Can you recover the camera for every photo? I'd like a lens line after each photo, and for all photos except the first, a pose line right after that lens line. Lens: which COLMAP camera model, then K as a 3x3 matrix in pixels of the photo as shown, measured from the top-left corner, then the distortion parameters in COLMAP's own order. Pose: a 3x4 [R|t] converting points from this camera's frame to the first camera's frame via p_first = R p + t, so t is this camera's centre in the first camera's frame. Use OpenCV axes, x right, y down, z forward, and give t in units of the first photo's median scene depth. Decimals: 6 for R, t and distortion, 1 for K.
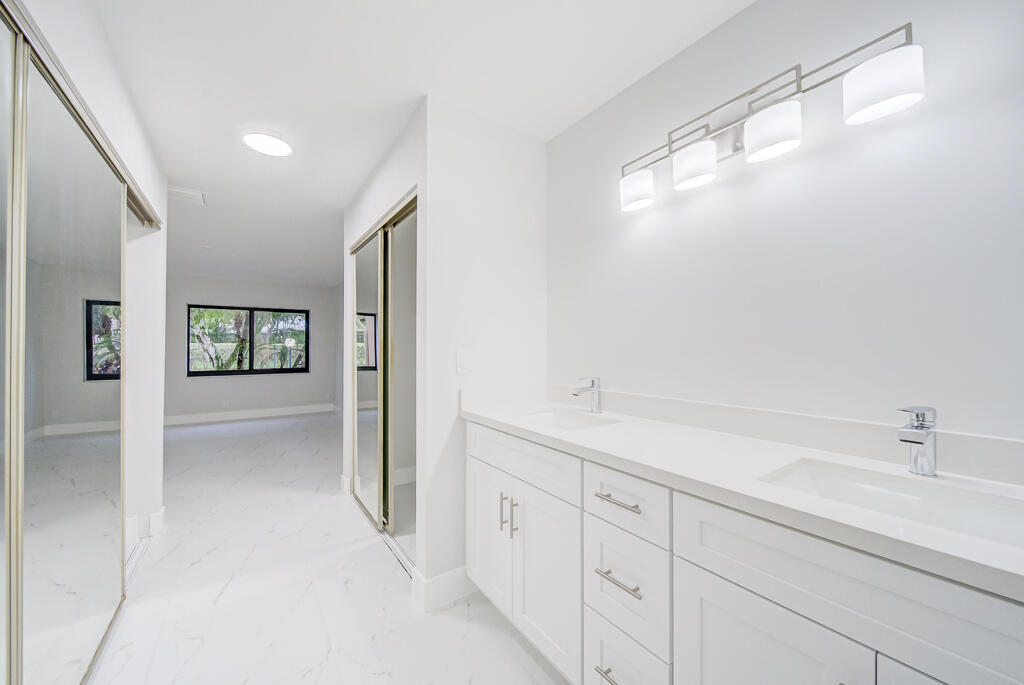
lens RADIAL K [[392.9, 0, 512.0], [0, 392.9, 342.5], [0, 0, 1]] dist [0.000181, -0.000073]
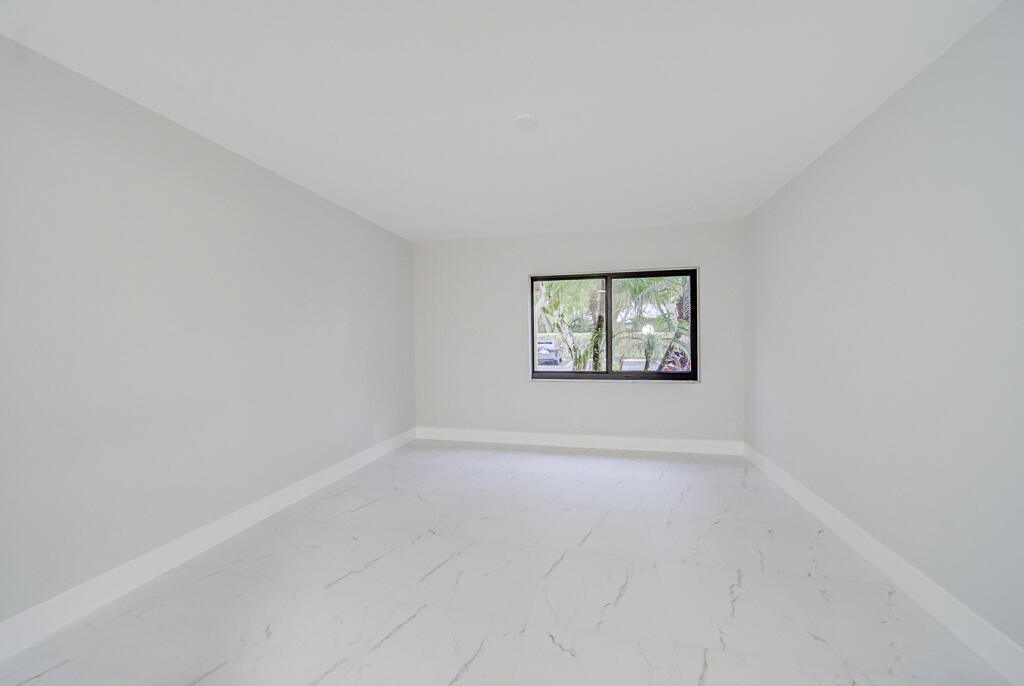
lens RADIAL K [[359.9, 0, 515.0], [0, 359.9, 342.3], [0, 0, 1]] dist [-0.001023, -0.000316]
pose [[0.668447, 0.002516, -0.743756, -0.309053], [0.020089, 0.999568, 0.021435, 0.005488], [0.743489, -0.029269, 0.668108, 0.464110]]
